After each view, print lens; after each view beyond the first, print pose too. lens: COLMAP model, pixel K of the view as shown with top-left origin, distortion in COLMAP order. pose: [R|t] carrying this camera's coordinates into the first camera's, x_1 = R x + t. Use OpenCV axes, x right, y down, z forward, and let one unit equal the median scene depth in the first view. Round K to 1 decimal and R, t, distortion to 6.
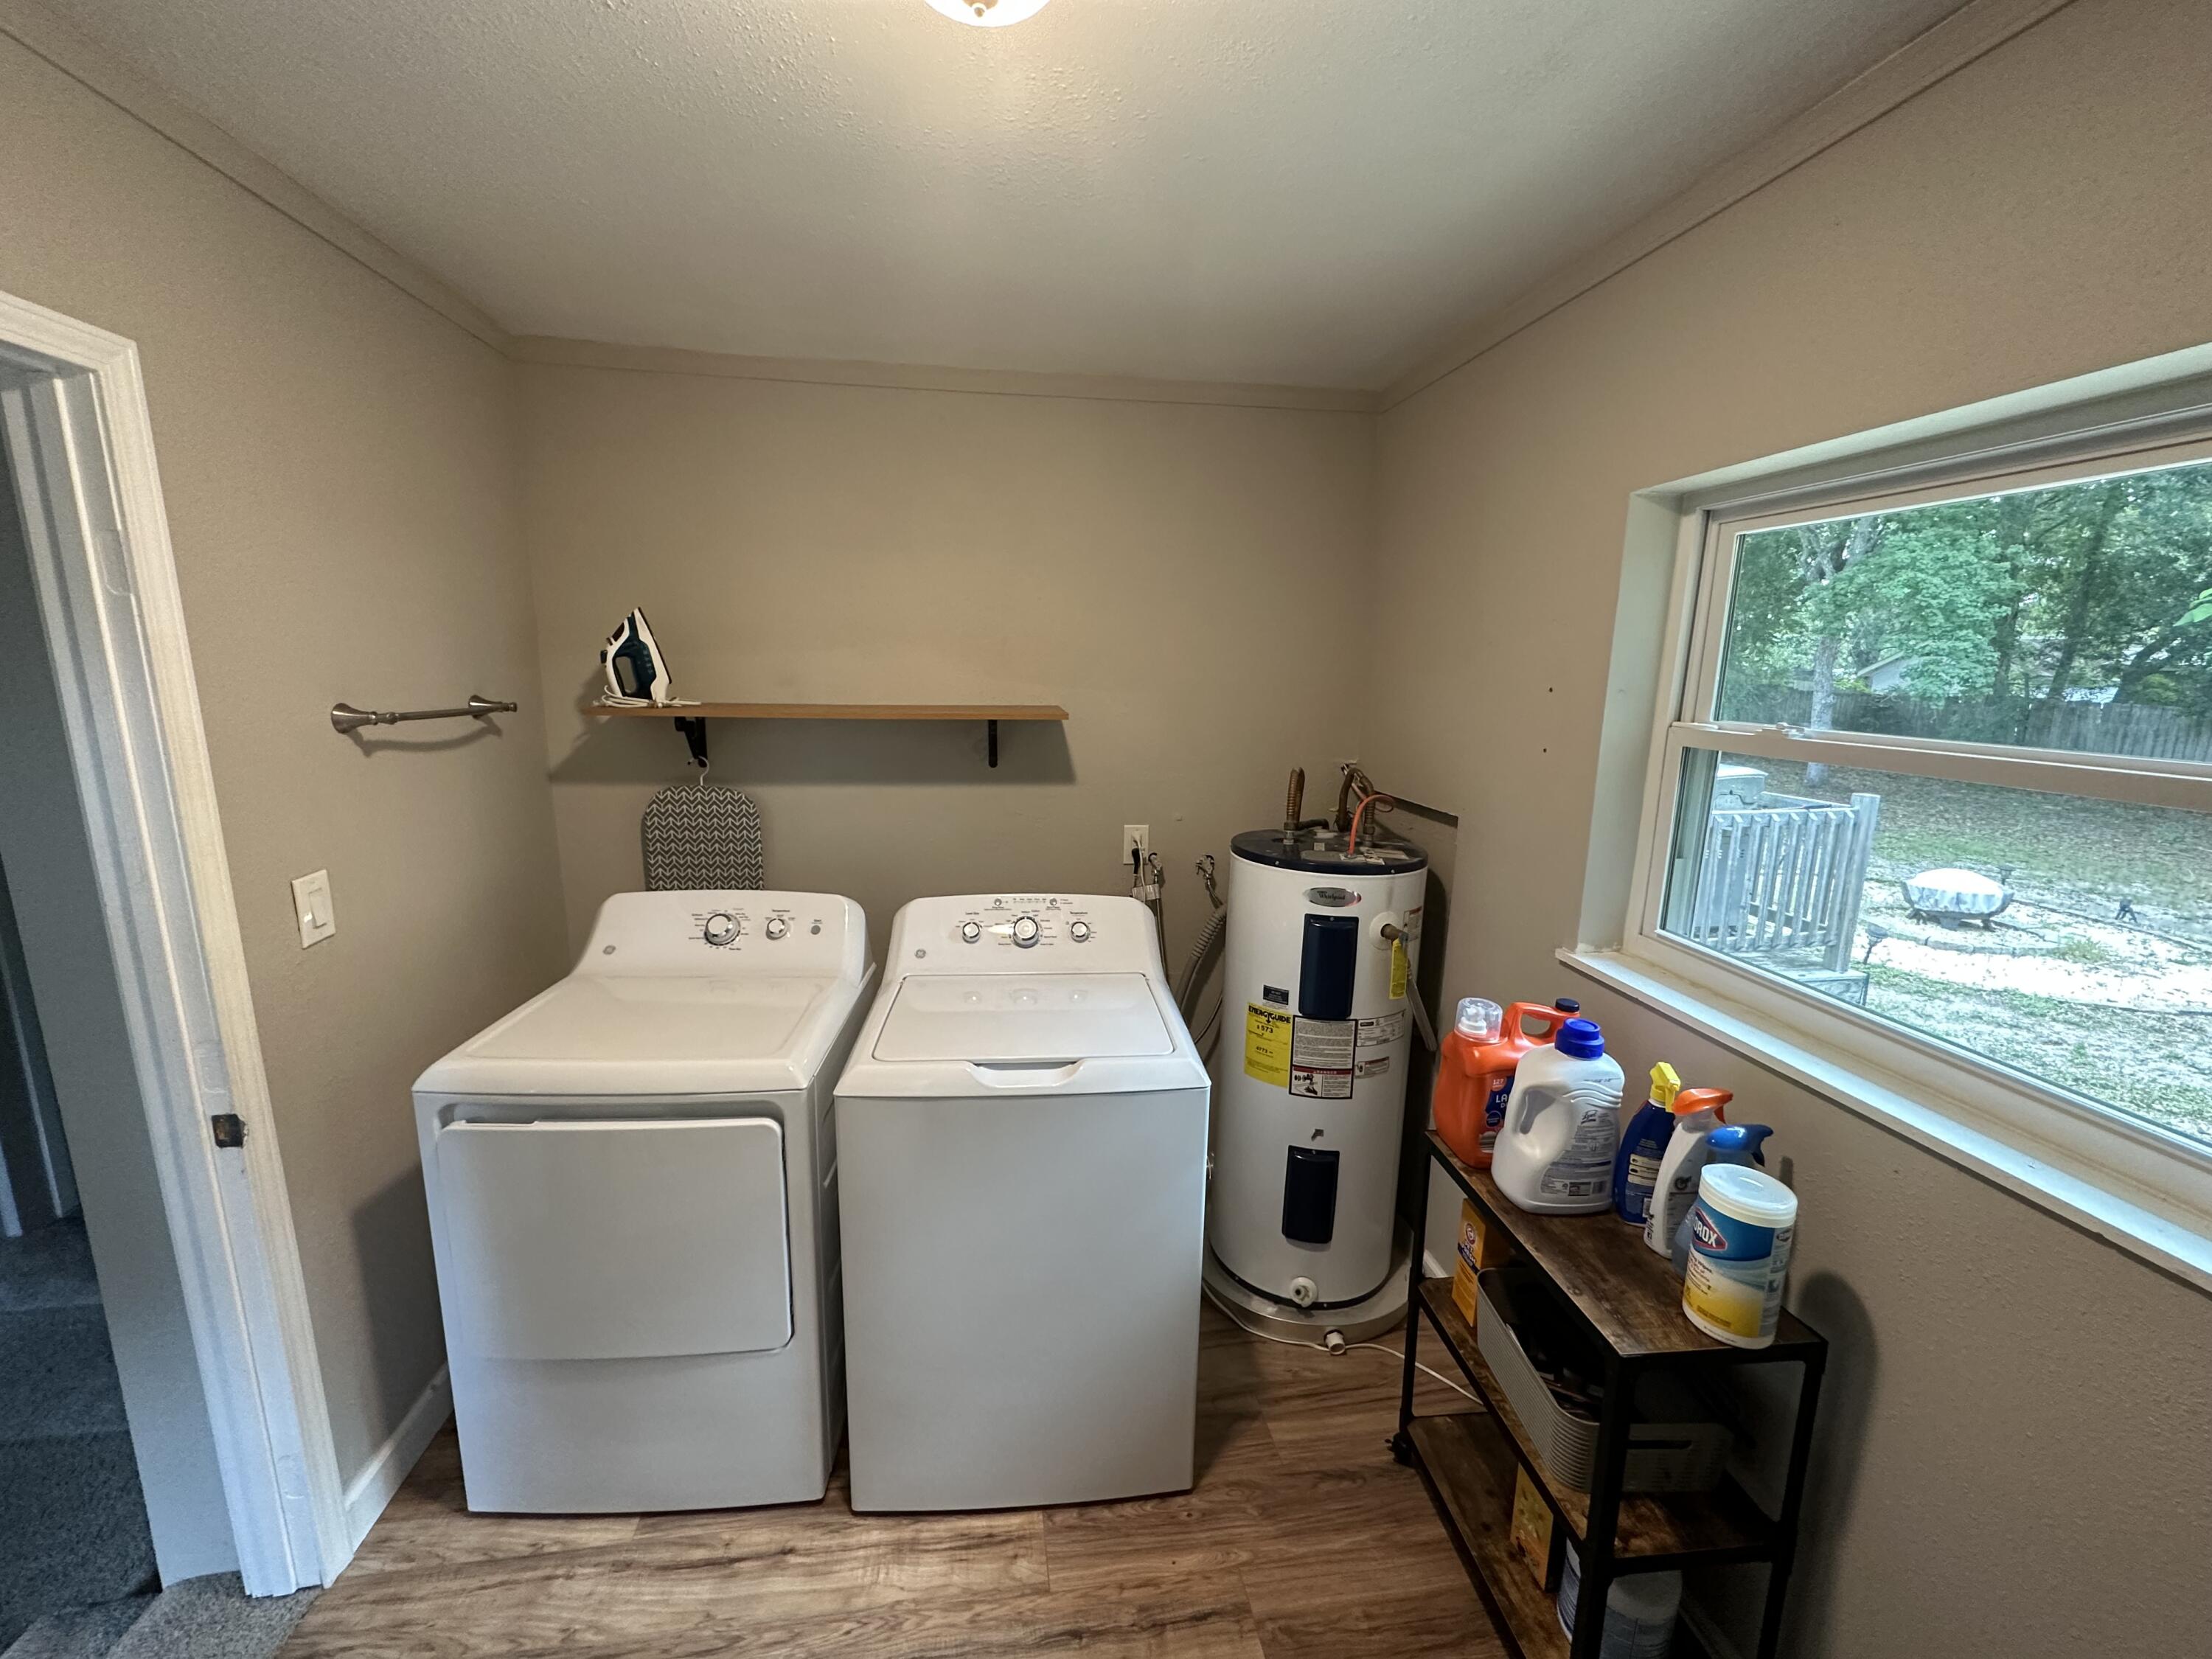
lens RADIAL K [[884.0, 0, 1104.3], [0, 884.0, 839.5], [0, 0, 1]] dist [-0.002507, 0.000888]
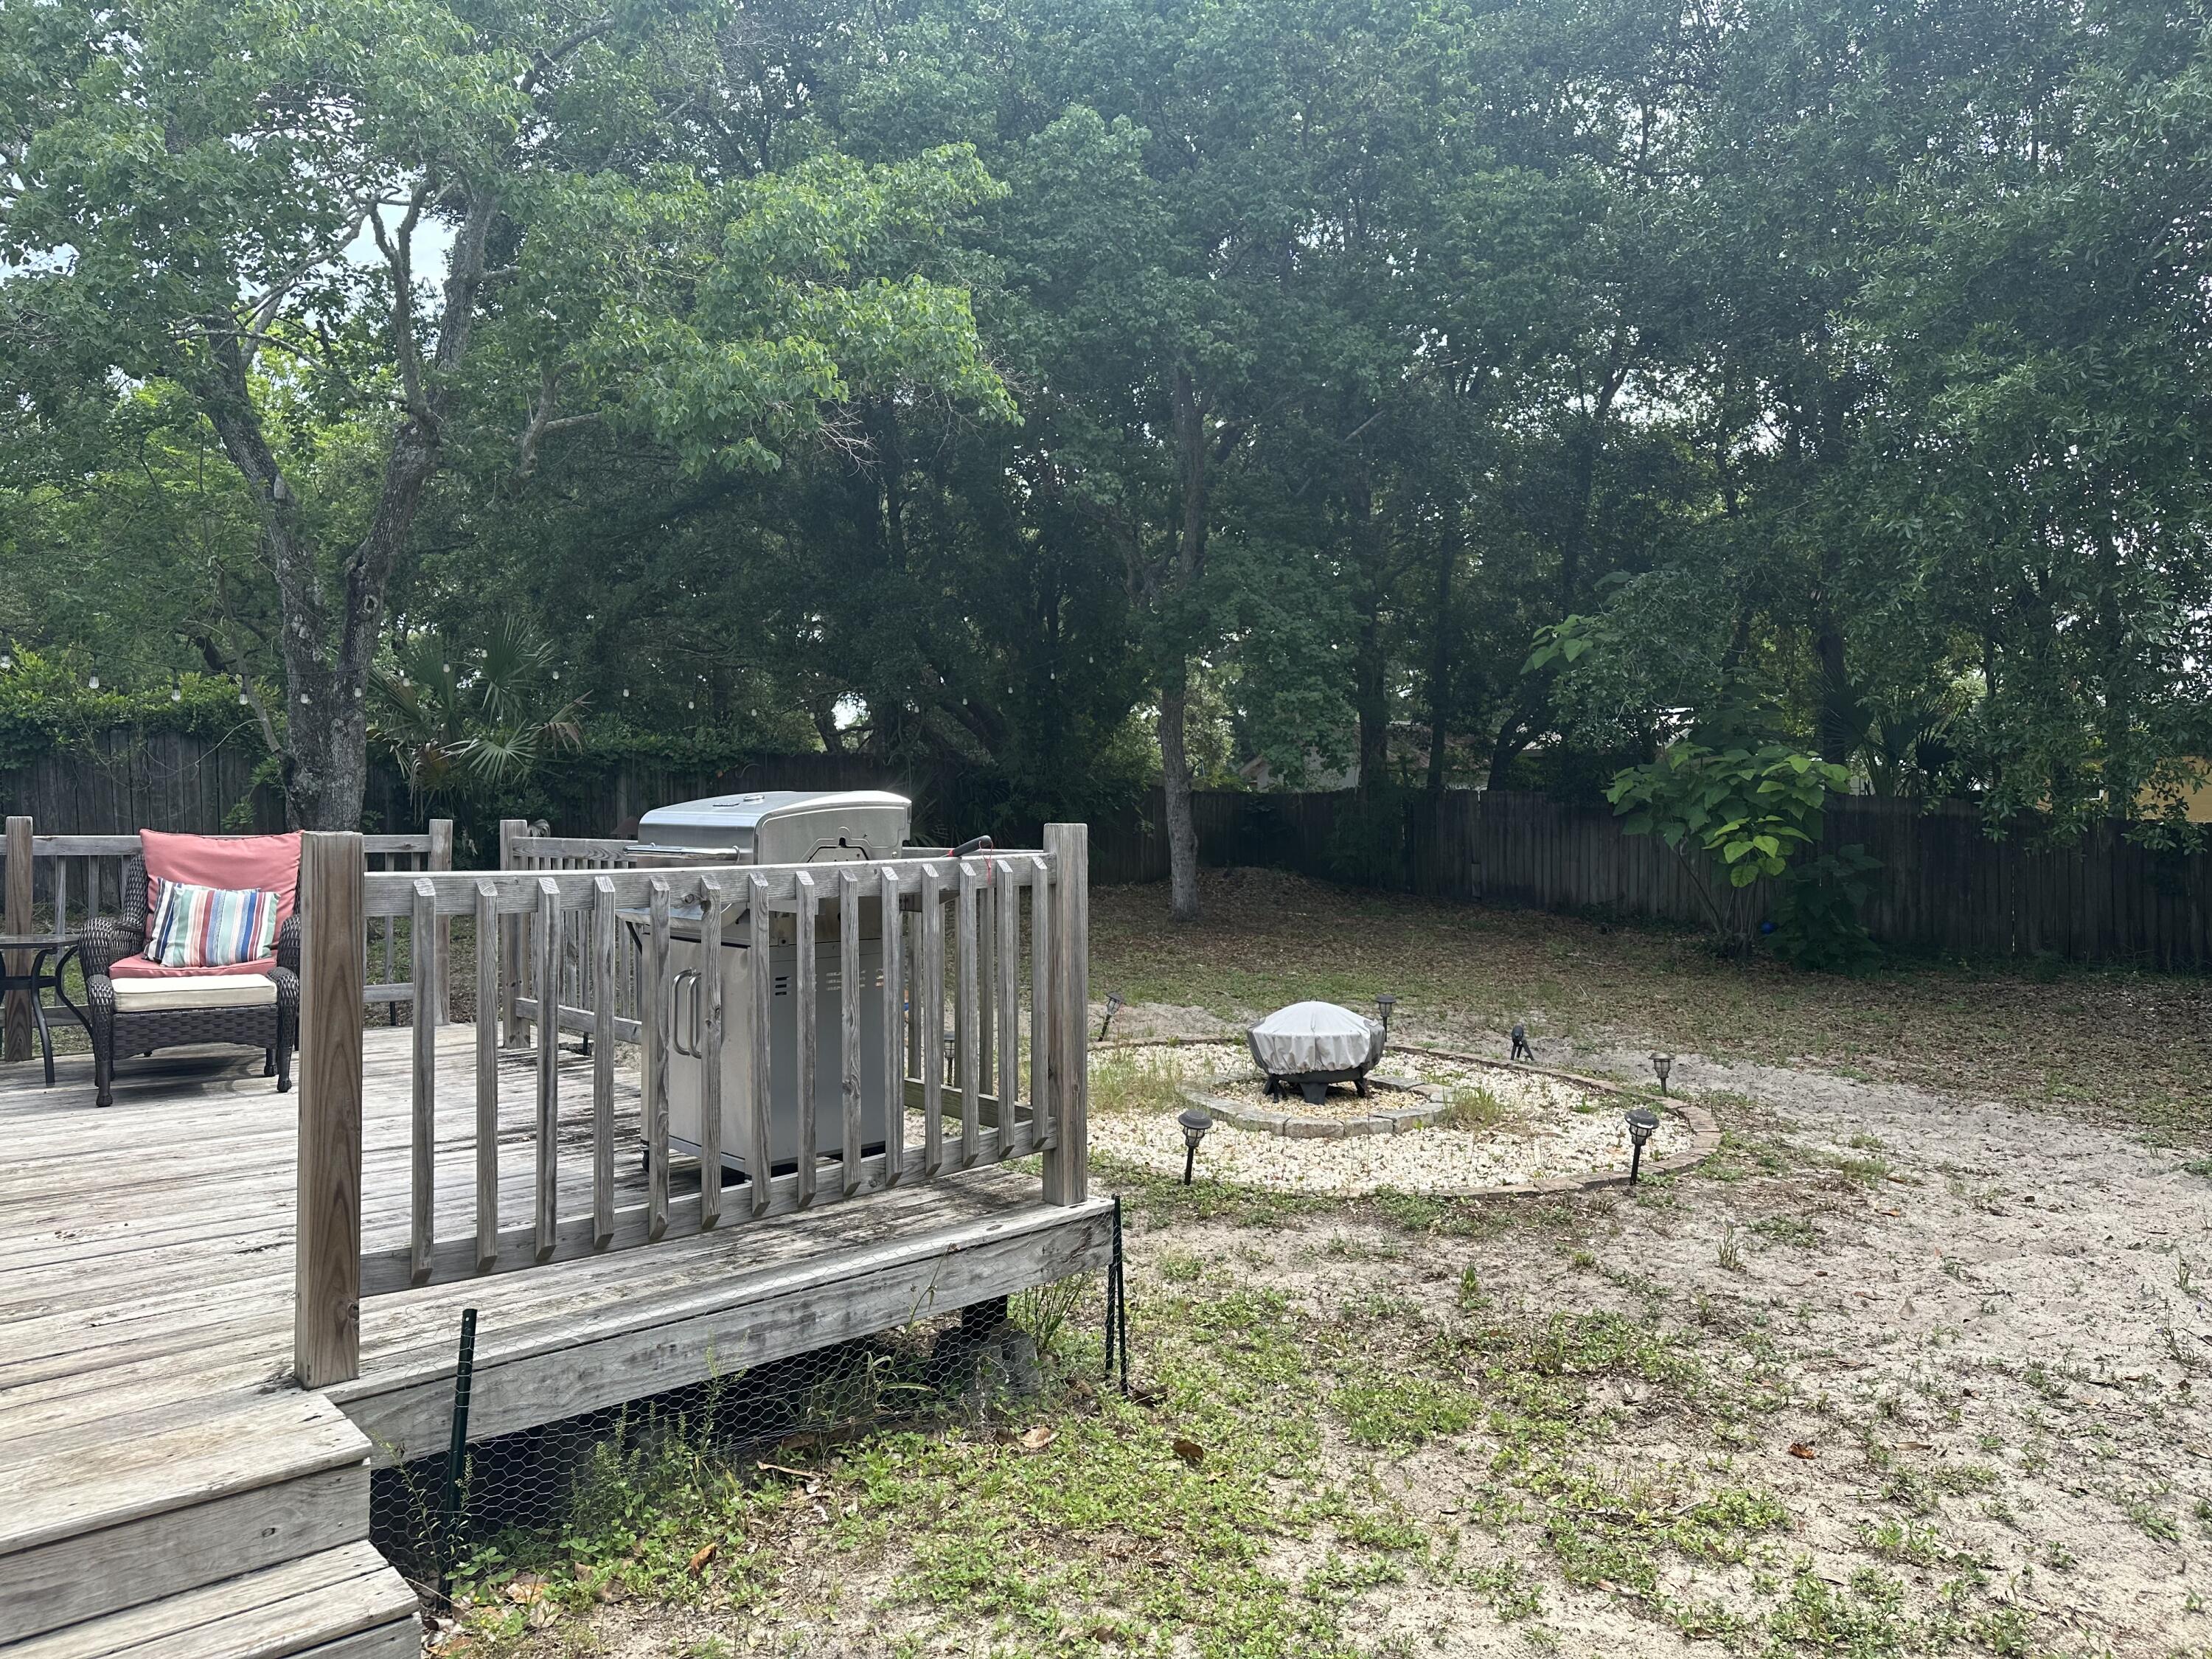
lens RADIAL K [[1545.2, 0, 1089.1], [0, 1545.2, 815.1], [0, 0, 1]] dist [0.066014, -0.070581]
pose [[0.835643, -0.021163, 0.548864, 0.282642], [0.120182, 0.982089, -0.145109, 0.048376], [-0.535963, 0.187223, 0.823220, 0.200955]]
